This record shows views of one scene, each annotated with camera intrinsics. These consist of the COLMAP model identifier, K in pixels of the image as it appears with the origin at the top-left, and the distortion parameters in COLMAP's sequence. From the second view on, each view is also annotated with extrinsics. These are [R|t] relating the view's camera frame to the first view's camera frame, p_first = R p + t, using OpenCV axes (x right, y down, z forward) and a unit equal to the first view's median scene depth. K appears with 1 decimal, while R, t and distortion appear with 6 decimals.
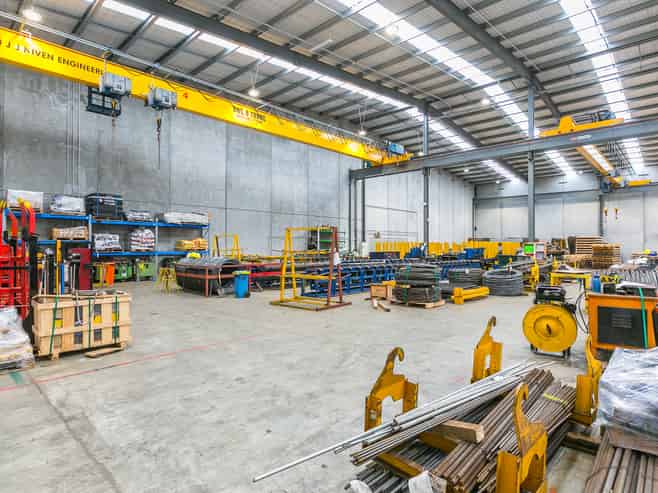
lens RADIAL K [[382.2, 0, 333.1], [0, 382.2, 245.3], [0, 0, 1]] dist [0.020944, 0.001434]
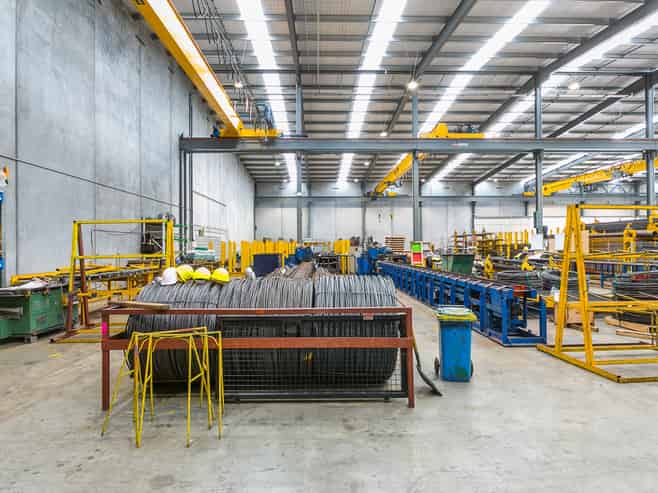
lens RADIAL K [[382.2, 0, 329.7], [0, 382.2, 245.0], [0, 0, 1]] dist [0.020944, 0.001434]
pose [[0.711112, -0.004890, 0.703062, -0.263966], [0.007181, 0.999974, -0.000309, -0.000203], [-0.703042, 0.005269, 0.711129, 0.345756]]
